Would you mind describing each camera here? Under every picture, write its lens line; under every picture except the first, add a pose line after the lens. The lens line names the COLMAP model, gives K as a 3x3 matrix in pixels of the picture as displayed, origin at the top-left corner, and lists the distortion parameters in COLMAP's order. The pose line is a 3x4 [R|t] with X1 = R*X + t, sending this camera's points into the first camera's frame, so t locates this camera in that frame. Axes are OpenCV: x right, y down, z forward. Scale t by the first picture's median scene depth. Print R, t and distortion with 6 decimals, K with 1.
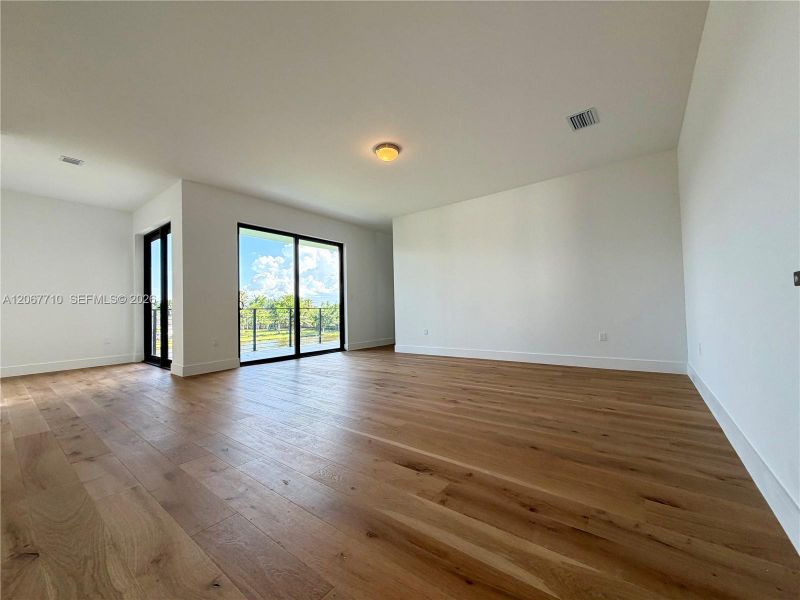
lens RADIAL K [[317.0, 0, 400.4], [0, 317.0, 302.1], [0, 0, 1]] dist [-0.001859, -0.001084]
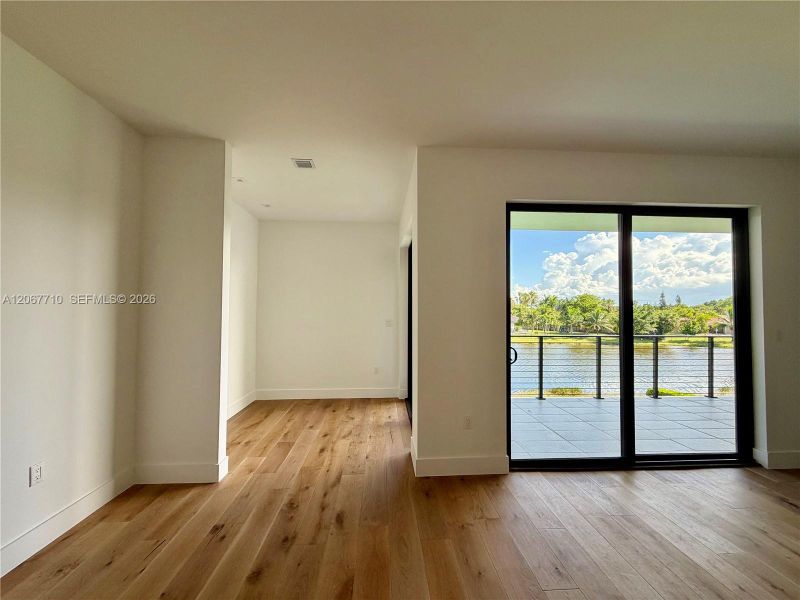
lens RADIAL K [[317.0, 0, 393.6], [0, 317.0, 302.8], [0, 0, 1]] dist [-0.001859, -0.001084]
pose [[0.639788, 0.010525, -0.768479, -0.160859], [-0.005722, 0.999944, 0.008931, -0.060849], [0.768530, -0.001317, 0.639813, 0.368487]]
